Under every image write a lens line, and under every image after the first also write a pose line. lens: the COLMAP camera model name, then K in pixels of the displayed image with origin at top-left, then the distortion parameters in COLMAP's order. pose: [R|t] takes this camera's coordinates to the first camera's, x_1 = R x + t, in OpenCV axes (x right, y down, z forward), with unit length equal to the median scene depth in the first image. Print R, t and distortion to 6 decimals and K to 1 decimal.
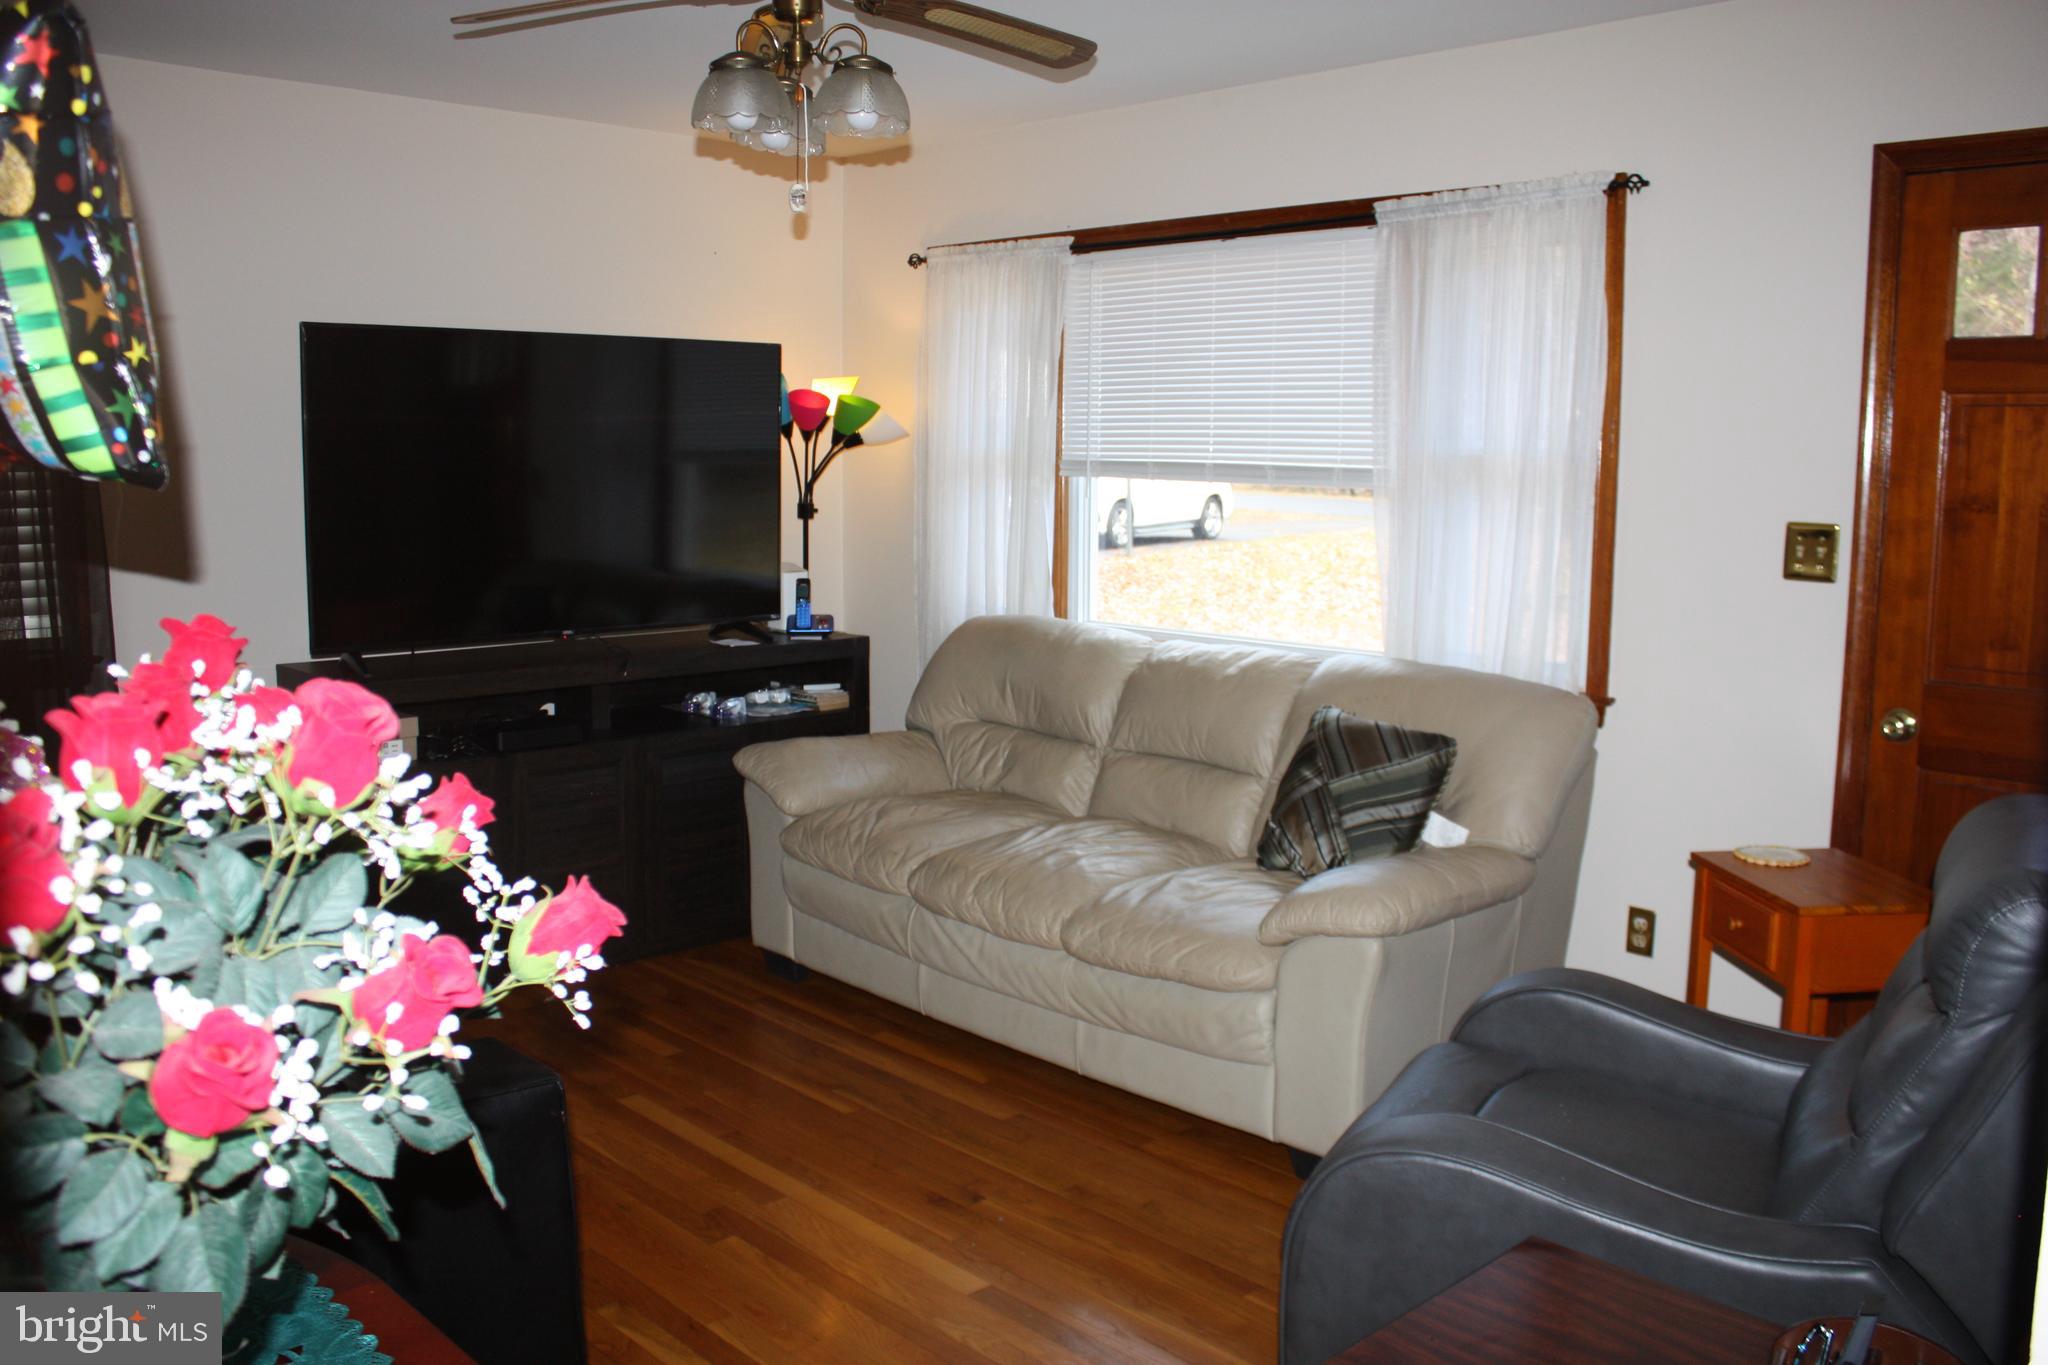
lens RADIAL K [[1721.2, 0, 1030.5], [0, 1721.2, 663.5], [0, 0, 1]] dist [-0.172065, 0.163968]
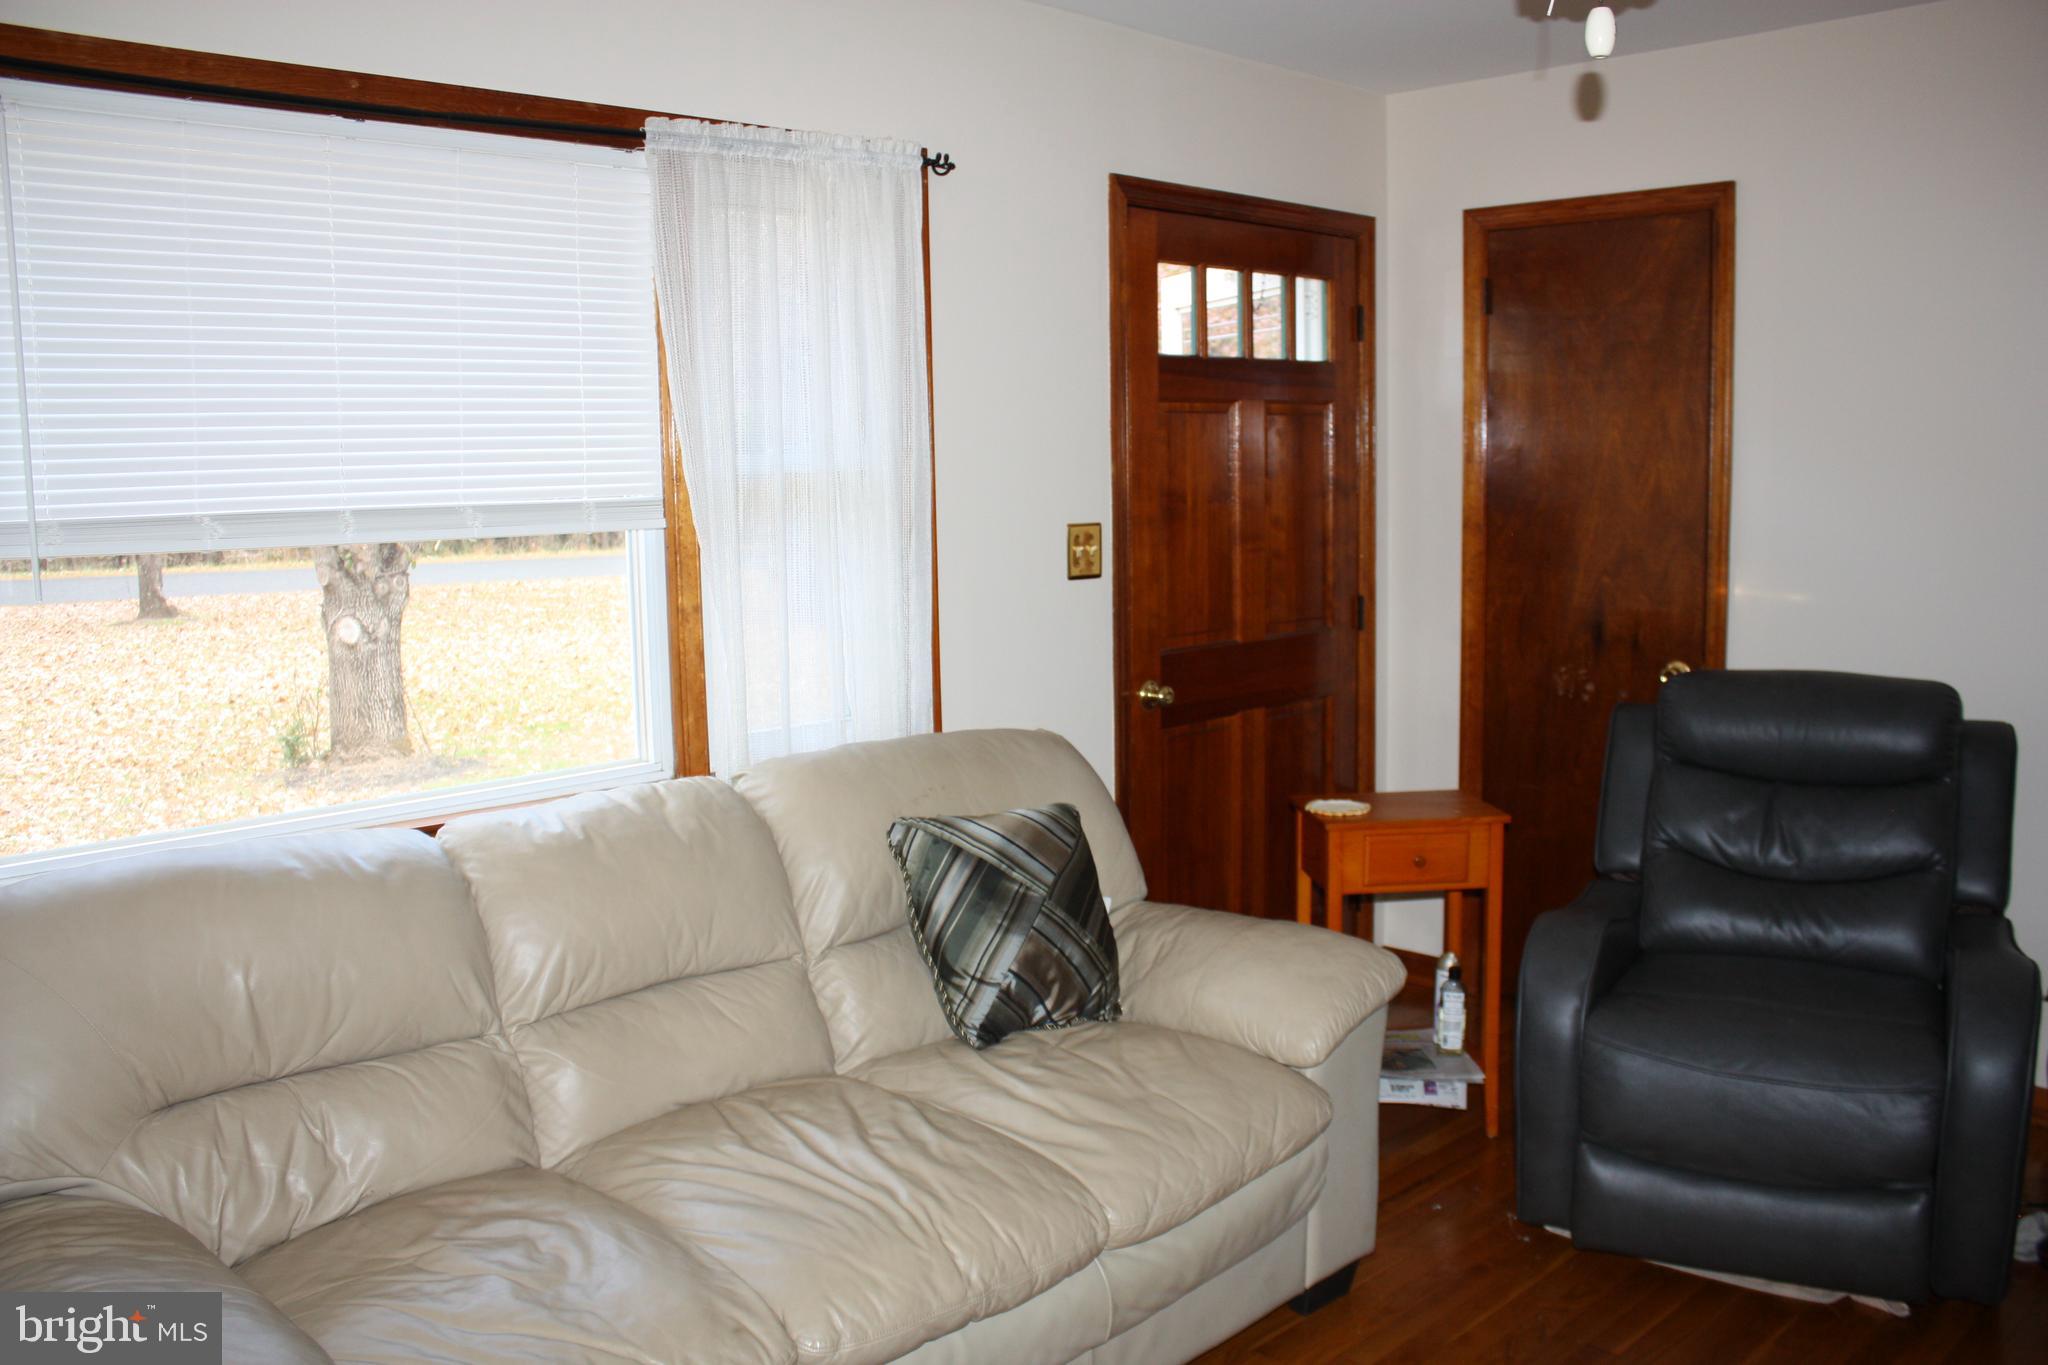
lens RADIAL K [[1721.2, 0, 1030.5], [0, 1721.2, 663.5], [0, 0, 1]] dist [-0.172065, 0.163968]
pose [[-0.001646, -0.129455, 0.991584, -0.580784], [0.137928, 0.982079, 0.128443, -0.135723], [-0.990441, 0.136979, 0.016239, 0.983001]]
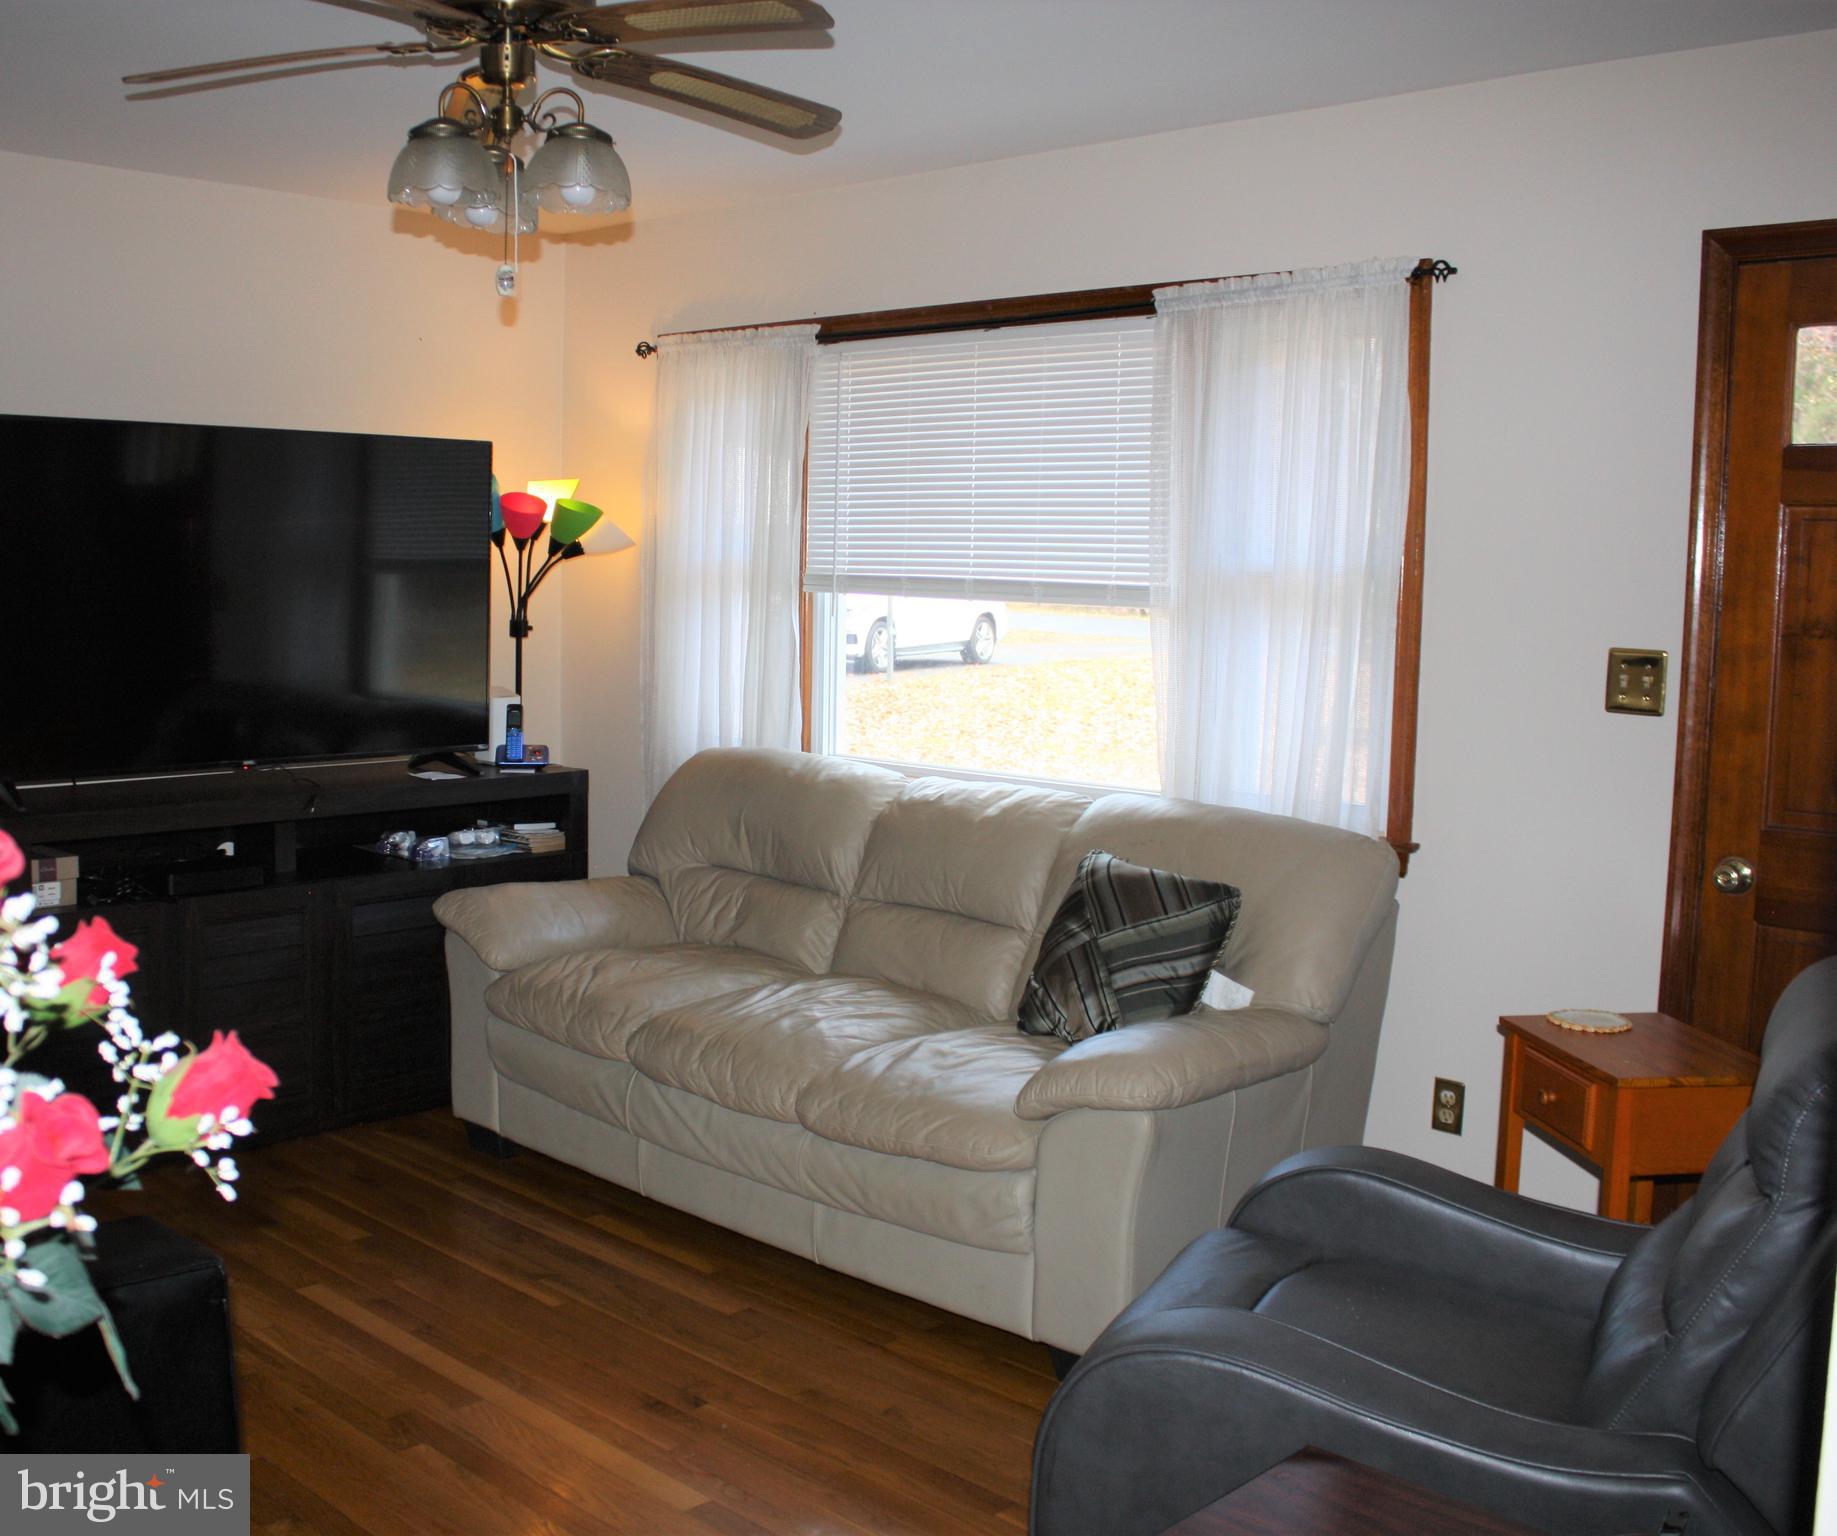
lens RADIAL K [[1940.1, 0, 797.4], [0, 1940.1, 750.7], [0, 0, 1]] dist [-0.170231, 0.161131]
pose [[0.999932, 0.006869, 0.009376, 0.007738], [-0.006619, 0.999629, -0.026407, 0.000041], [-0.009554, 0.026343, 0.999607, -0.006777]]
